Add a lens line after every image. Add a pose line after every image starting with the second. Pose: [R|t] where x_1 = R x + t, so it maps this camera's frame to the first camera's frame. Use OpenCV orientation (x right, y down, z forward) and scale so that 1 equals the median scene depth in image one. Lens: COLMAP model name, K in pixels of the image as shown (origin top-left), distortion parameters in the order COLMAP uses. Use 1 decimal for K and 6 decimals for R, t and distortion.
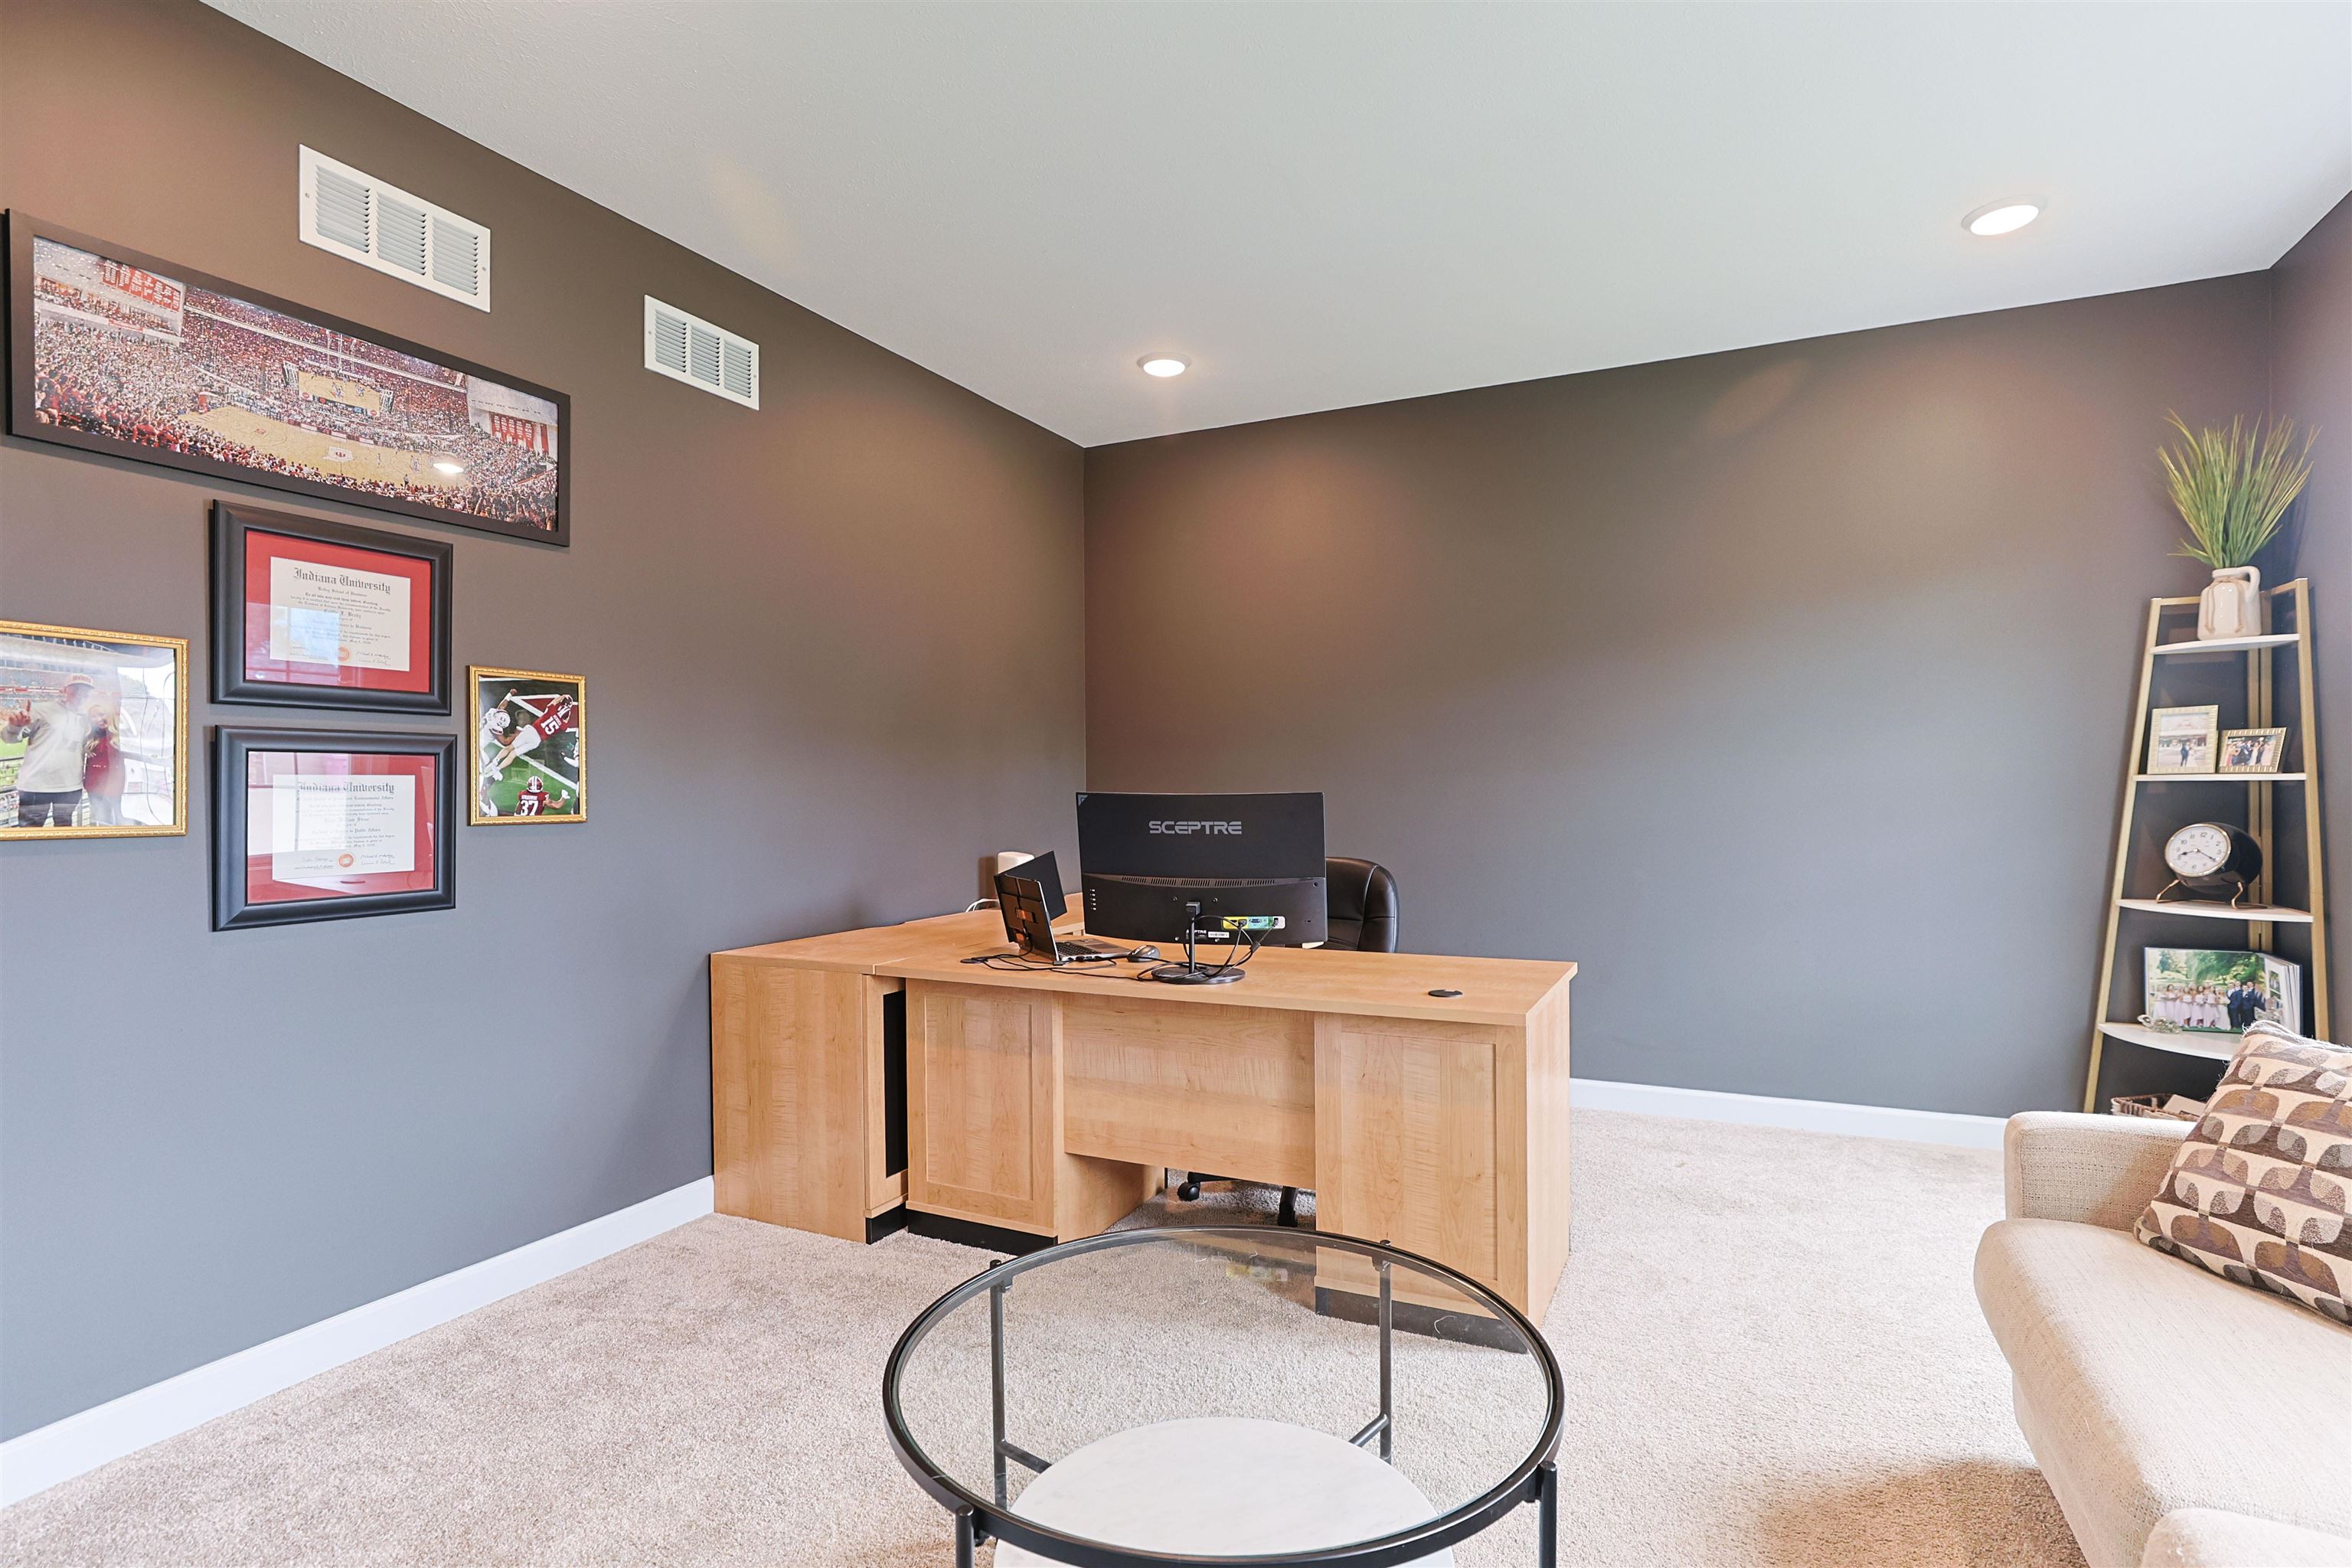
lens RADIAL K [[1117.1, 0, 1187.9], [0, 1117.1, 776.4], [0, 0, 1]] dist [-0.011742, 0.000921]
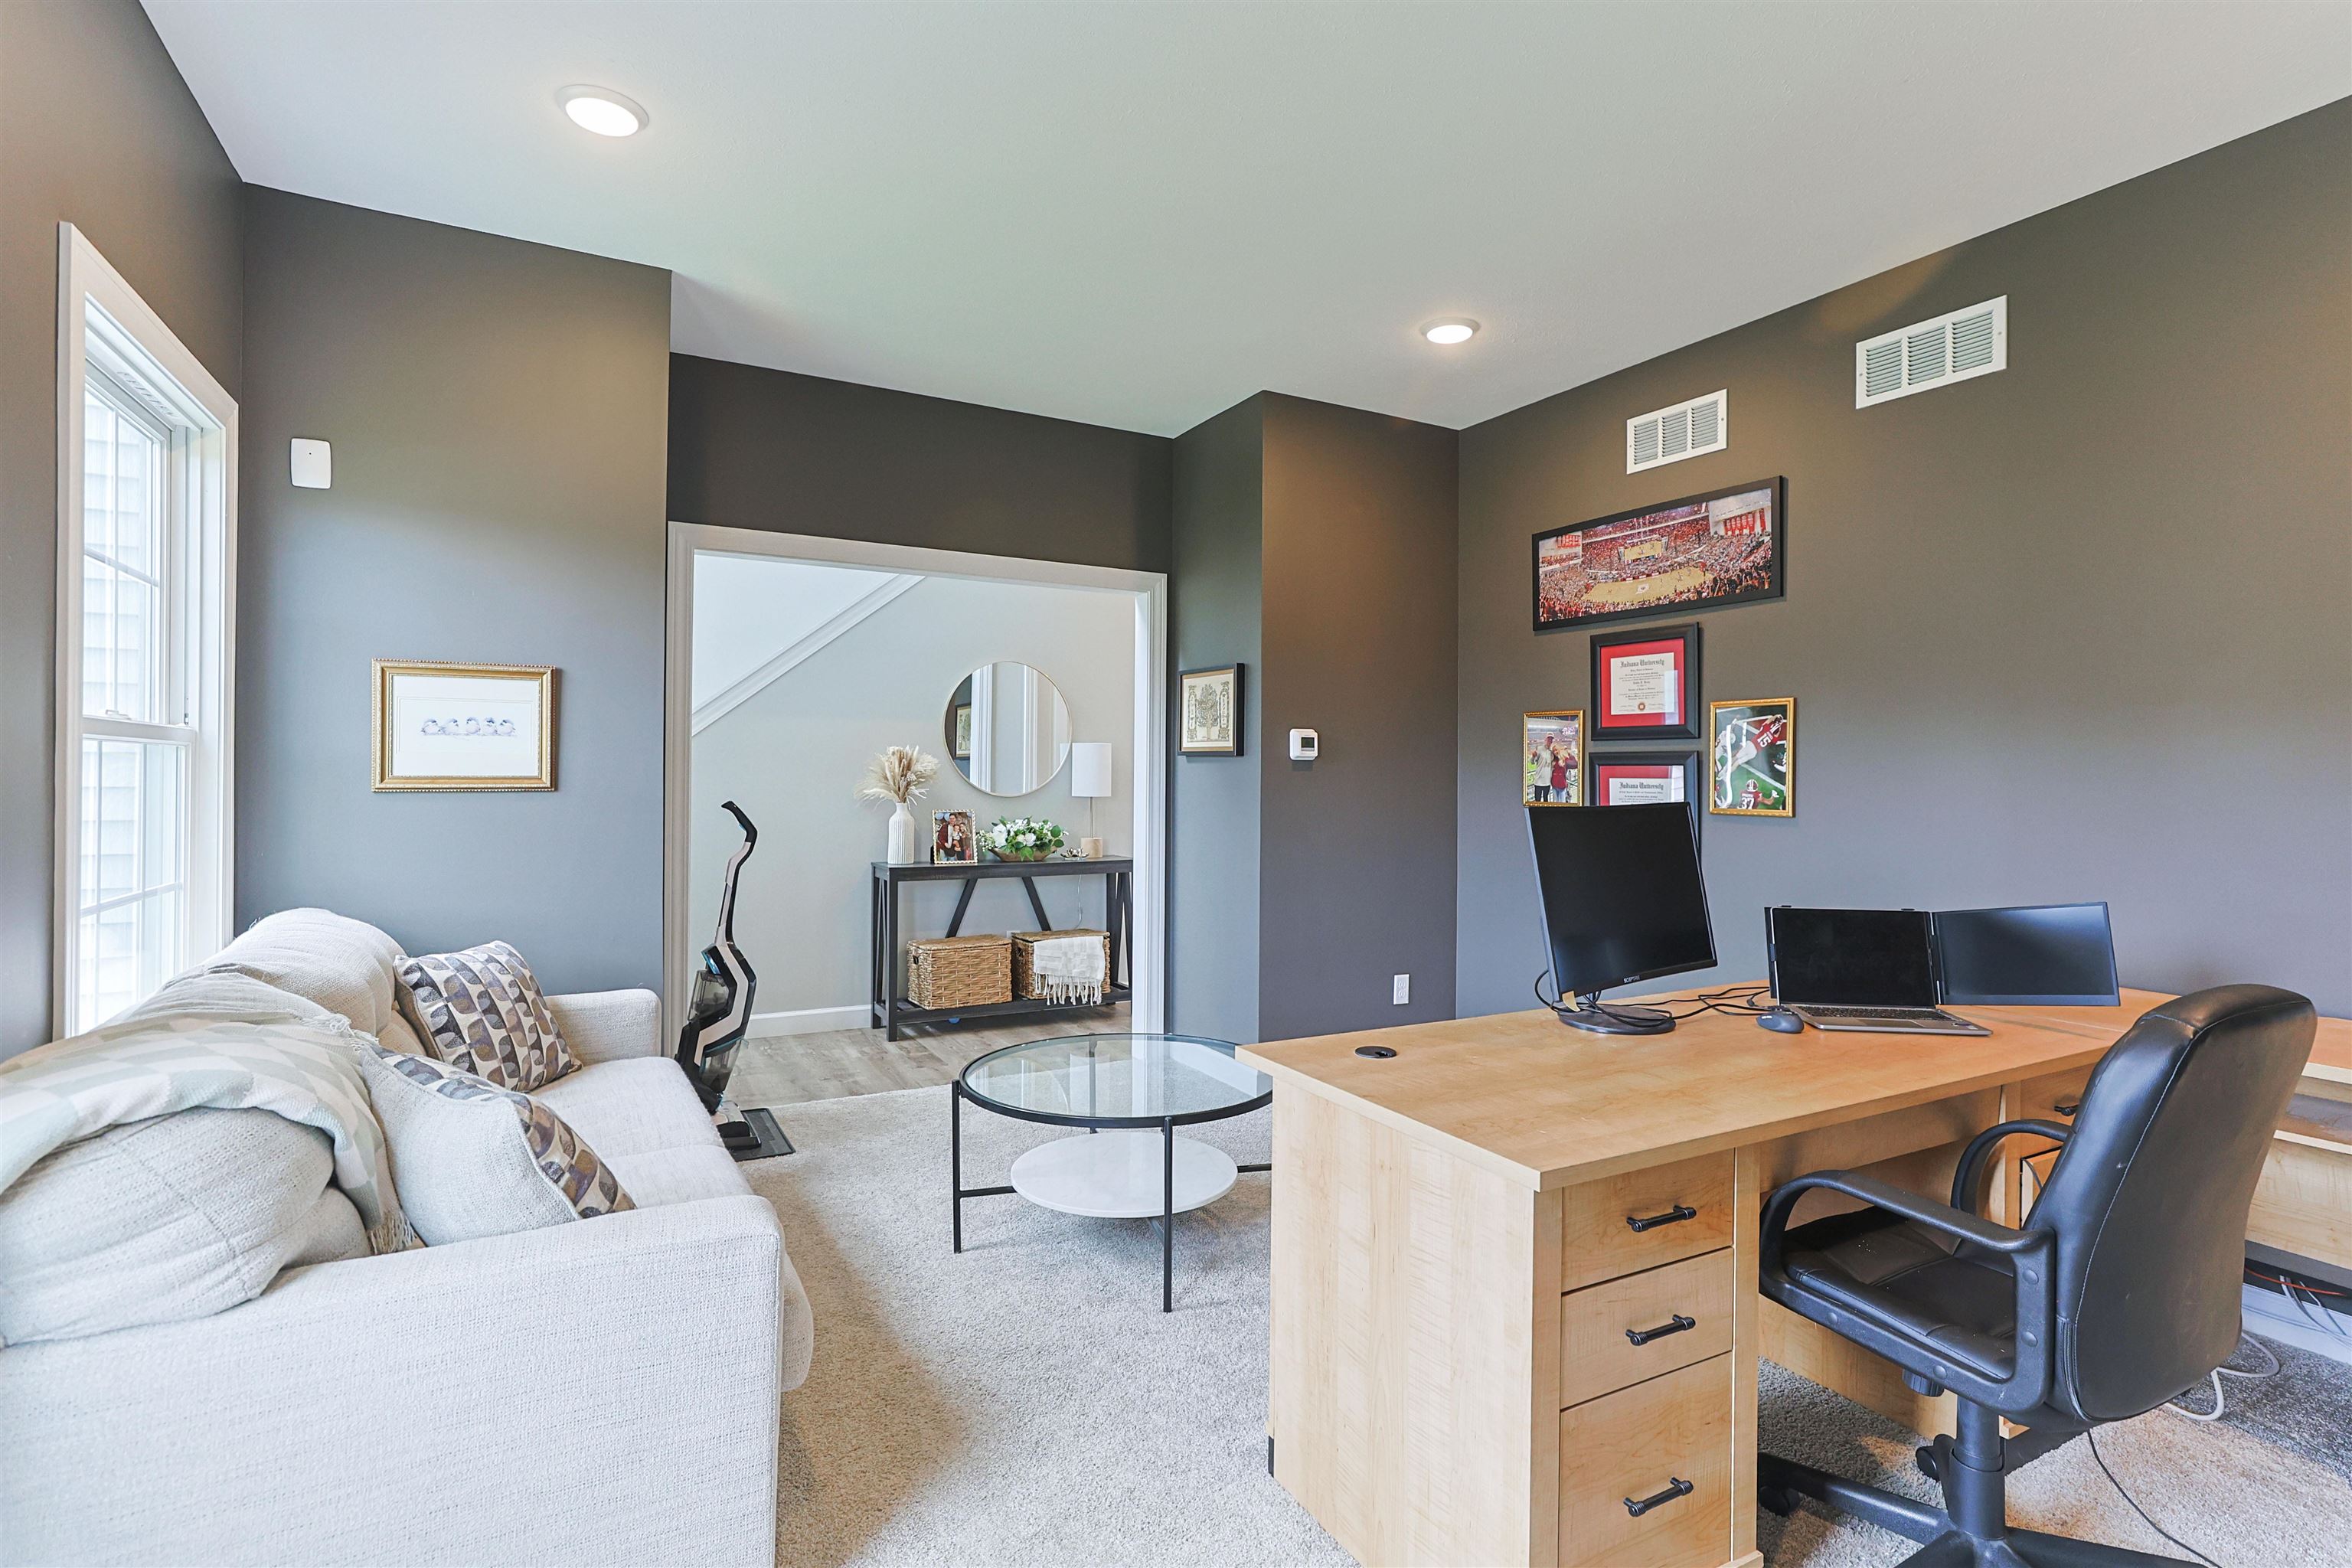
lens RADIAL K [[1117.1, 0, 1187.9], [0, 1117.1, 776.4], [0, 0, 1]] dist [-0.011742, 0.000921]
pose [[-0.559949, -0.000971, -0.828526, 0.881238], [-0.000469, 1.000000, -0.000855, -0.002367], [0.828527, -0.000091, -0.559950, 1.182749]]
